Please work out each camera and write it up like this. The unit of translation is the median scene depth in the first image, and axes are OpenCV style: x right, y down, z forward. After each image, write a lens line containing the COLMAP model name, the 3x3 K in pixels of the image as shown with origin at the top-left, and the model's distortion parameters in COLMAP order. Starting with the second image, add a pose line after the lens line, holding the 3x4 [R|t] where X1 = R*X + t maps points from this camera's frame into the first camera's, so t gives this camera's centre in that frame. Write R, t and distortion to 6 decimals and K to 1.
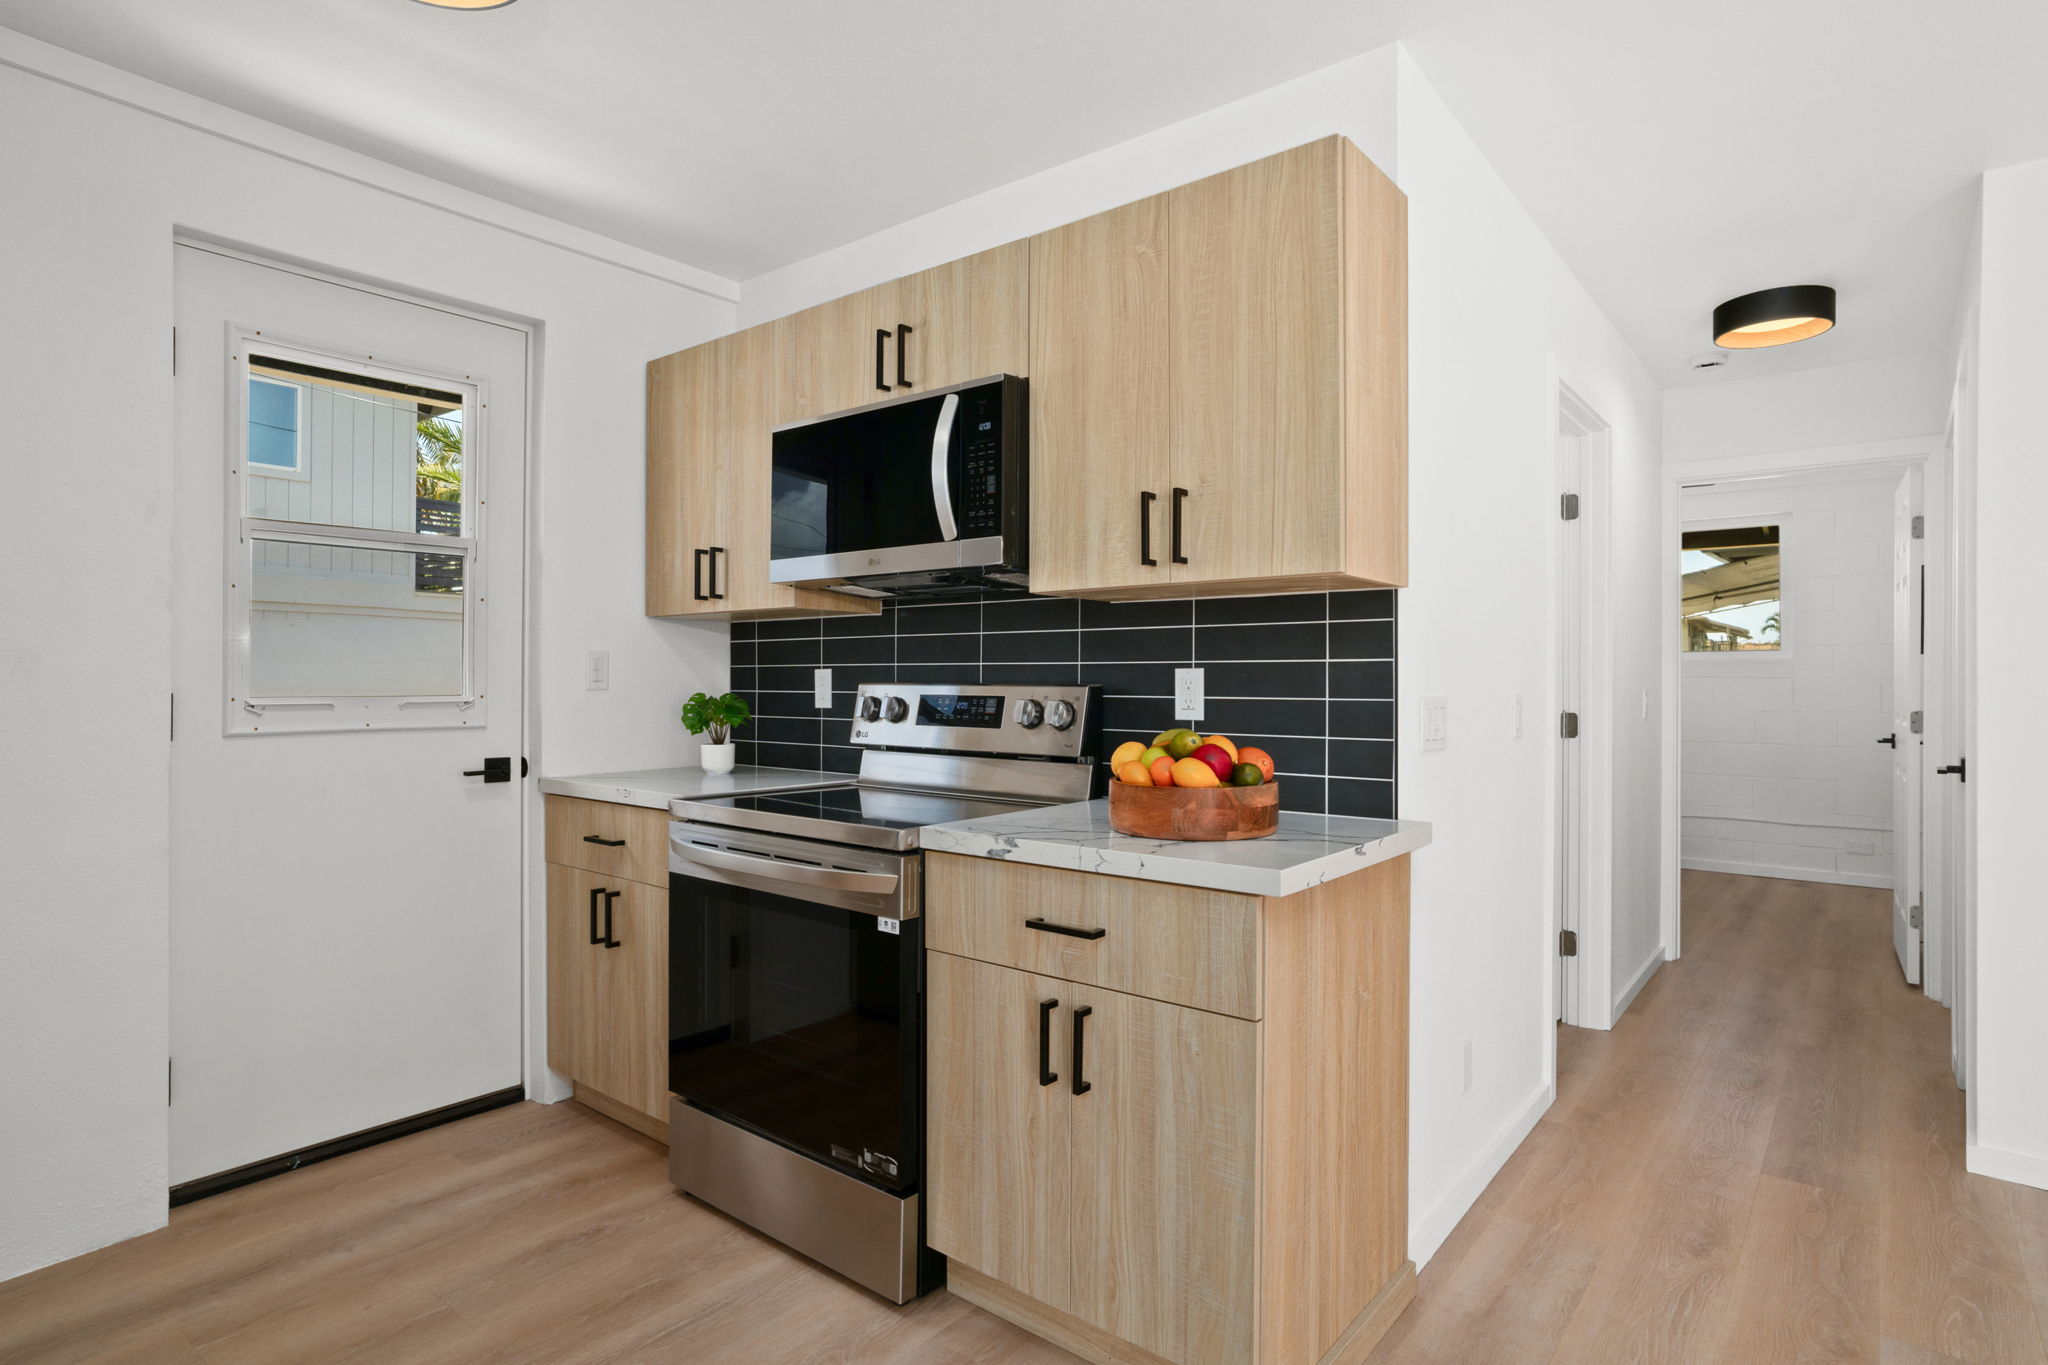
lens RADIAL K [[1077.5, 0, 1022.3], [0, 1077.5, 679.7], [0, 0, 1]] dist [-0.050398, 0.035602]
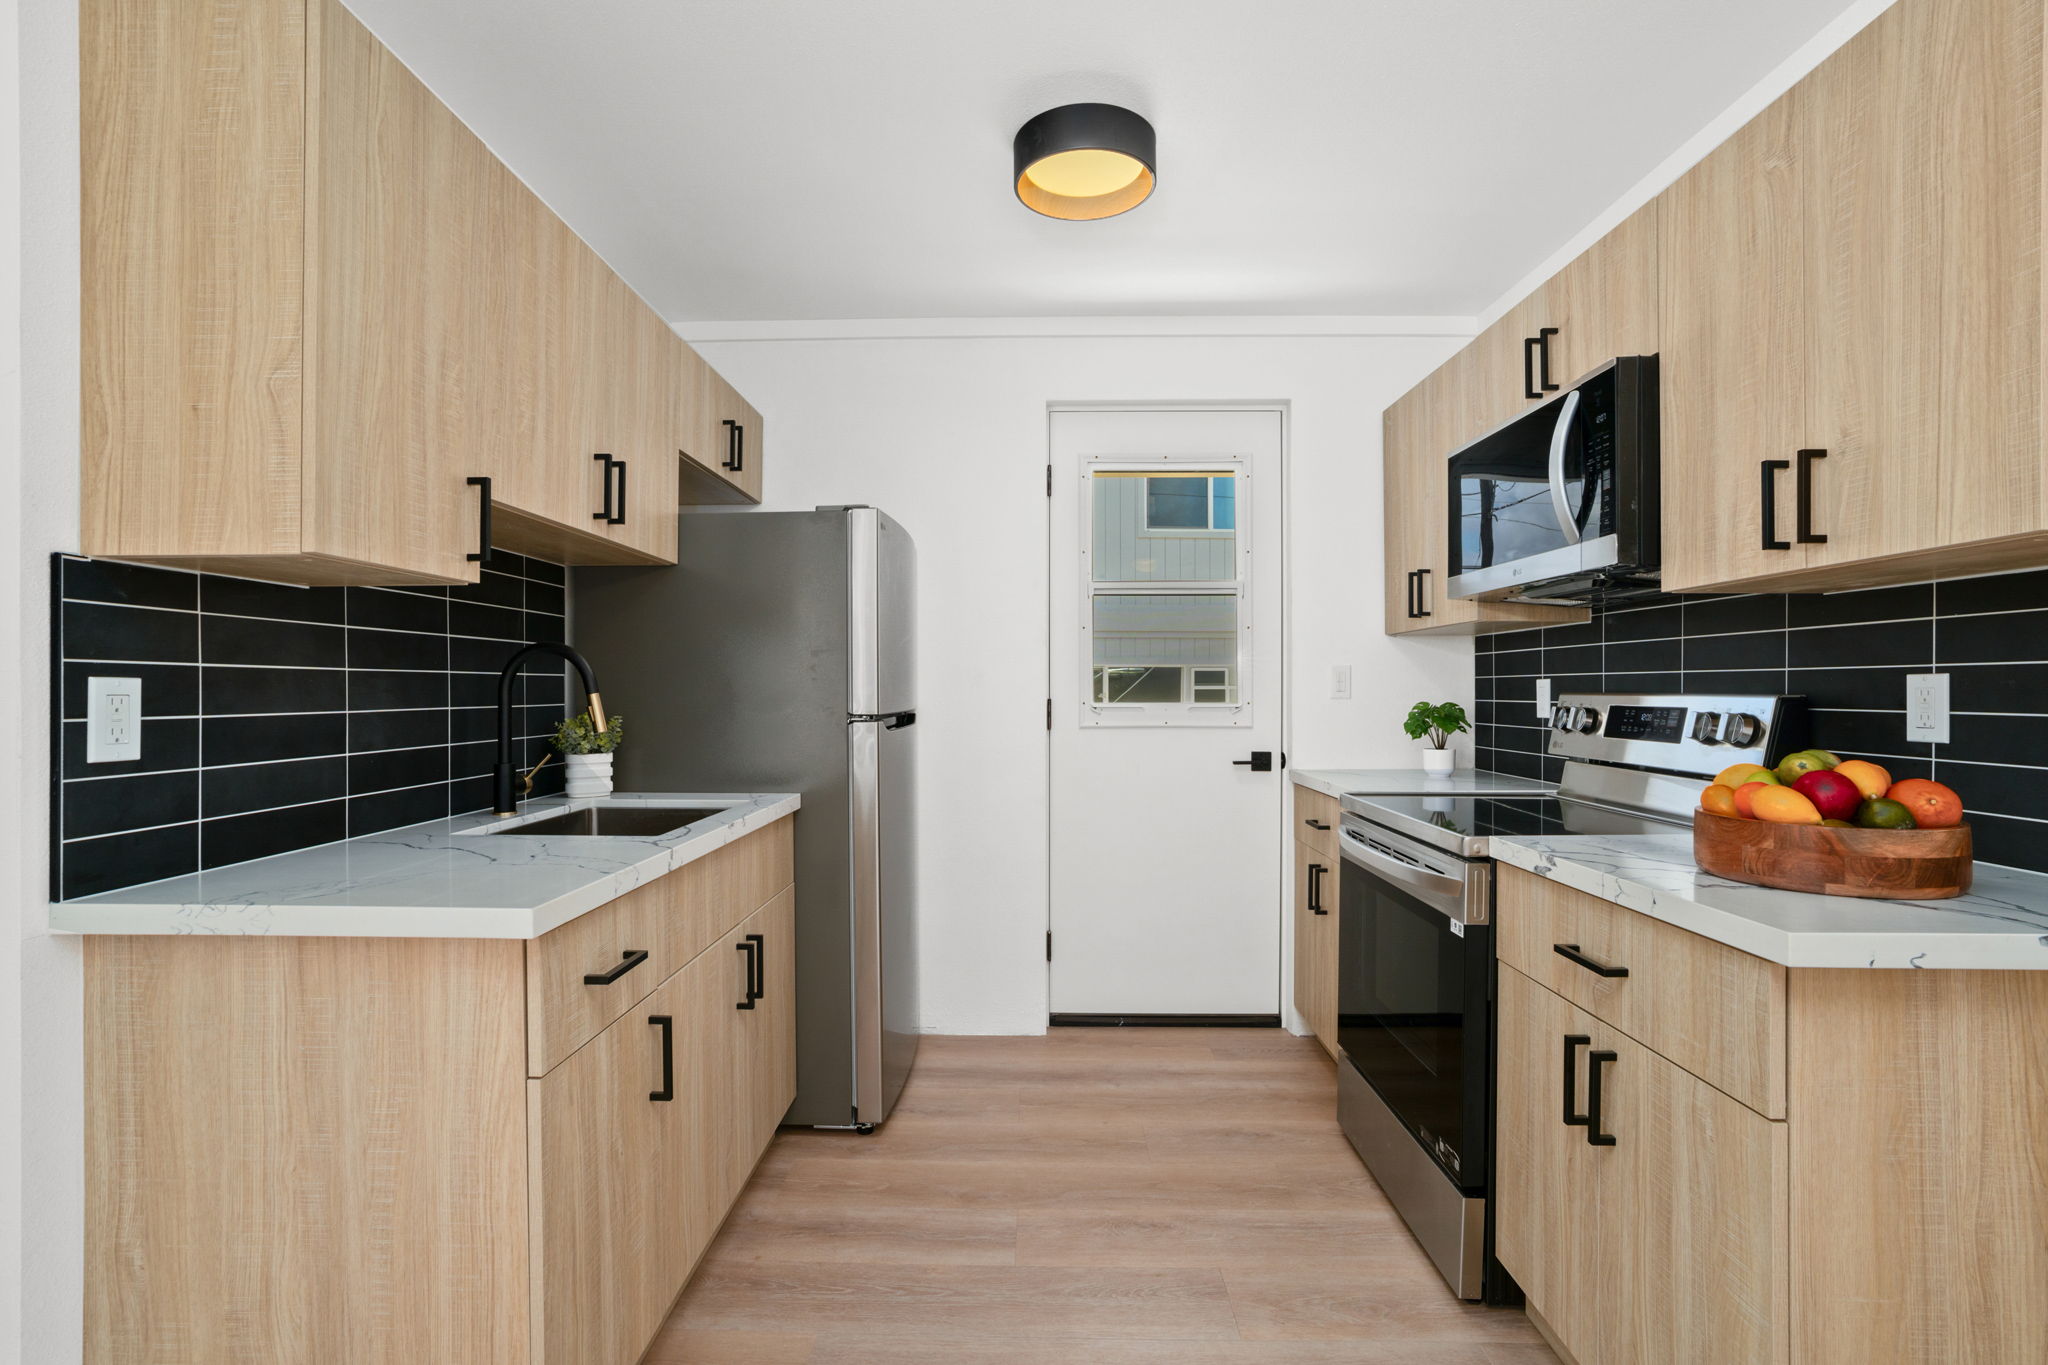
lens RADIAL K [[957.9, 0, 1007.0], [0, 957.9, 688.3], [0, 0, 1]] dist [-0.056123, 0.024922]
pose [[0.605720, -0.002862, -0.795672, 0.302363], [0.001109, 0.999996, -0.002753, 0.000761], [0.795677, 0.000785, 0.605721, 0.095352]]
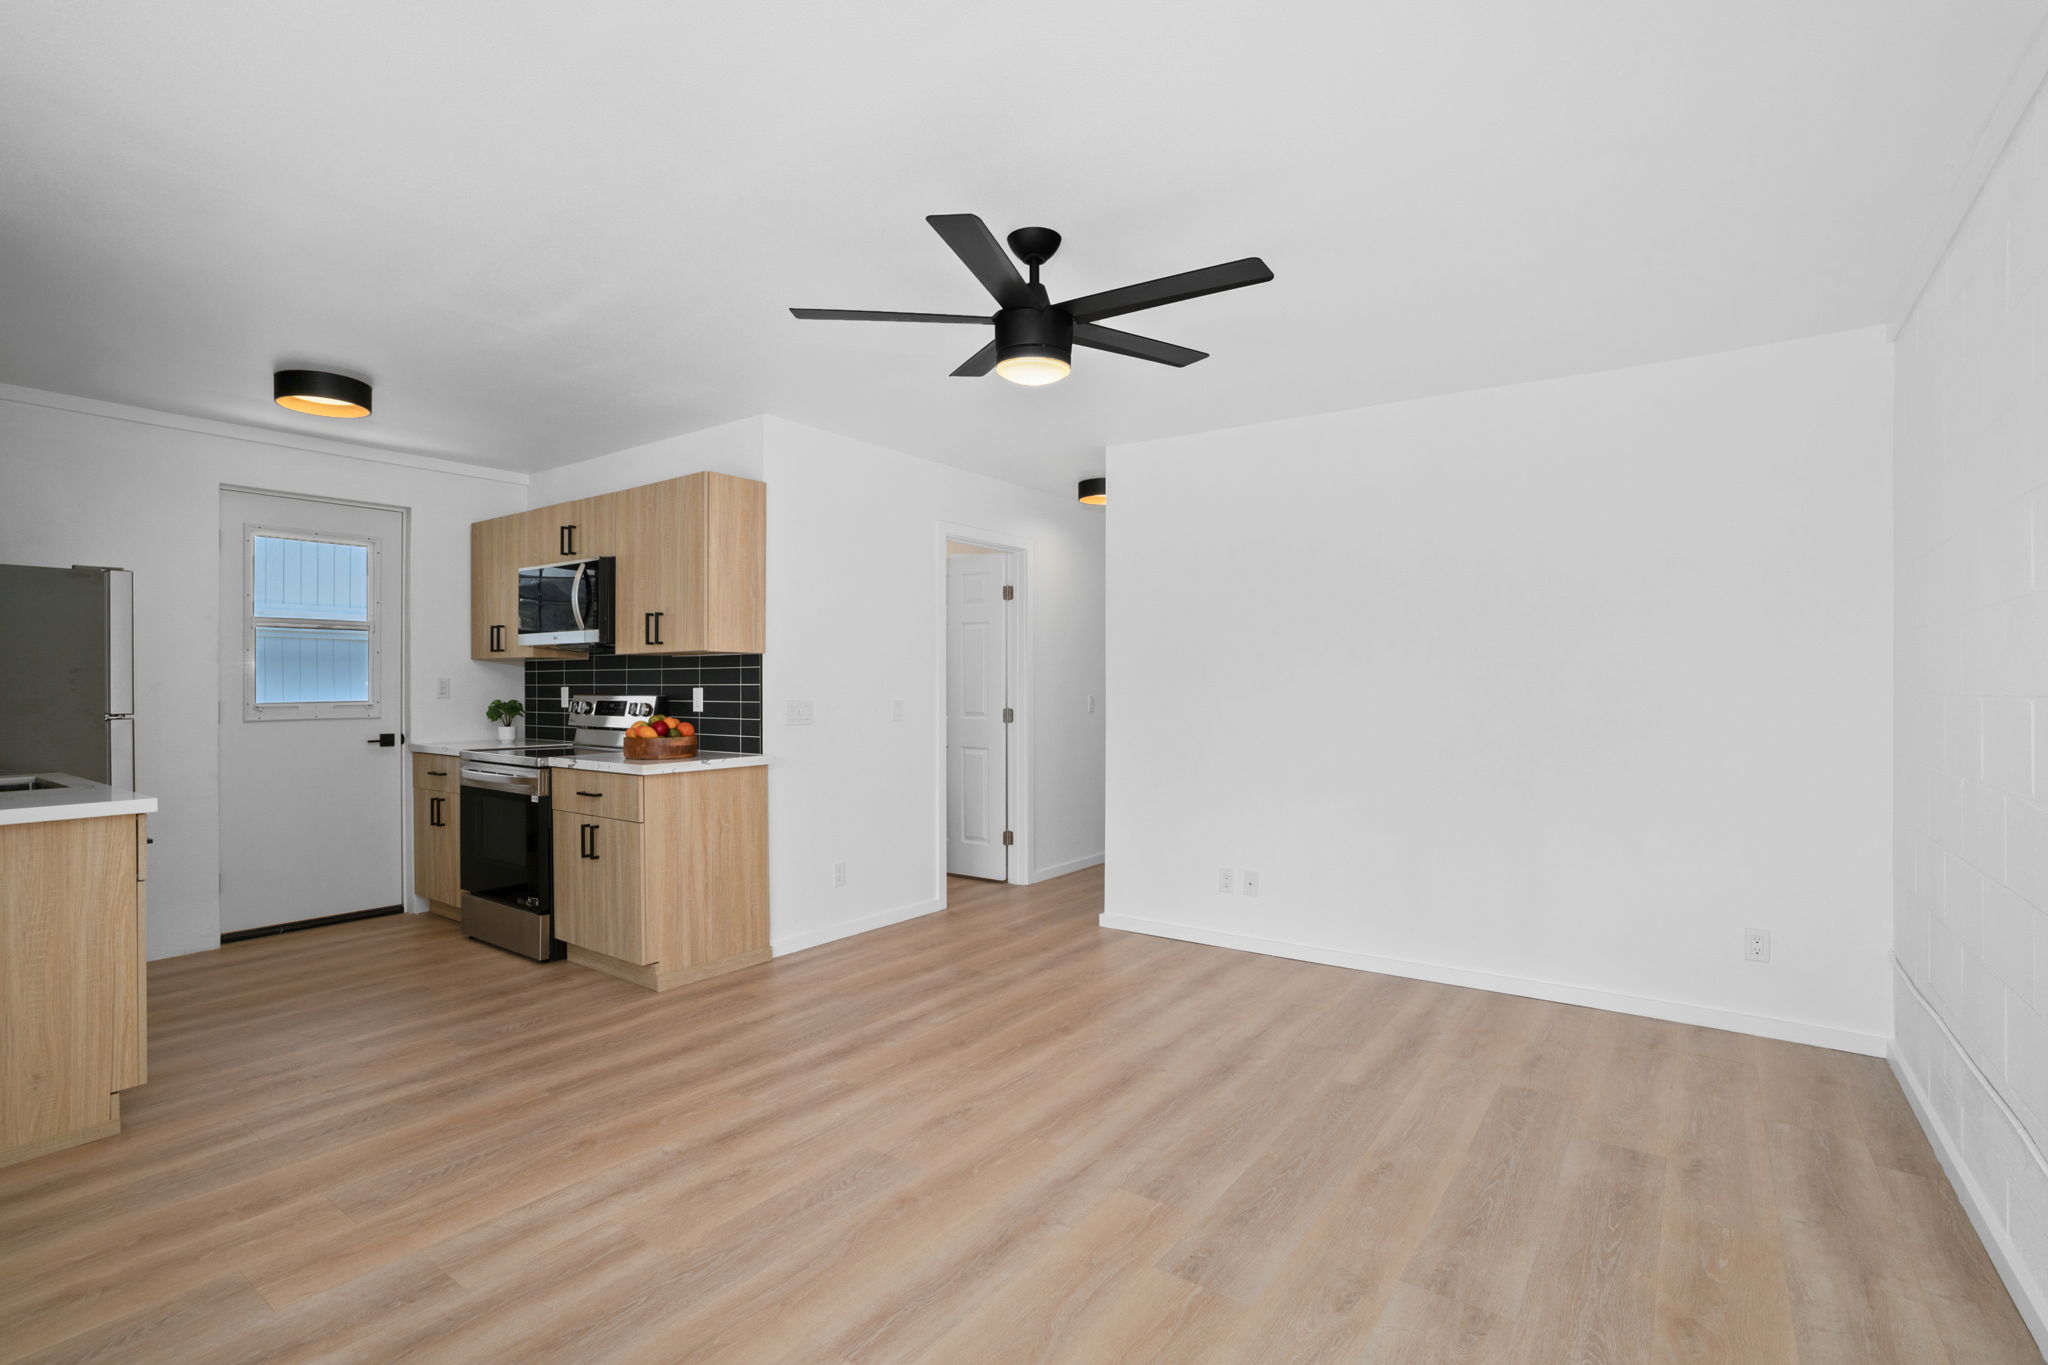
lens RADIAL K [[957.9, 0, 1007.0], [0, 957.9, 688.3], [0, 0, 1]] dist [-0.056123, 0.024922]
pose [[0.998713, -0.003693, 0.050591, 0.723863], [0.003514, 0.999987, 0.003624, -0.015364], [-0.050604, -0.003442, 0.998713, -1.006317]]
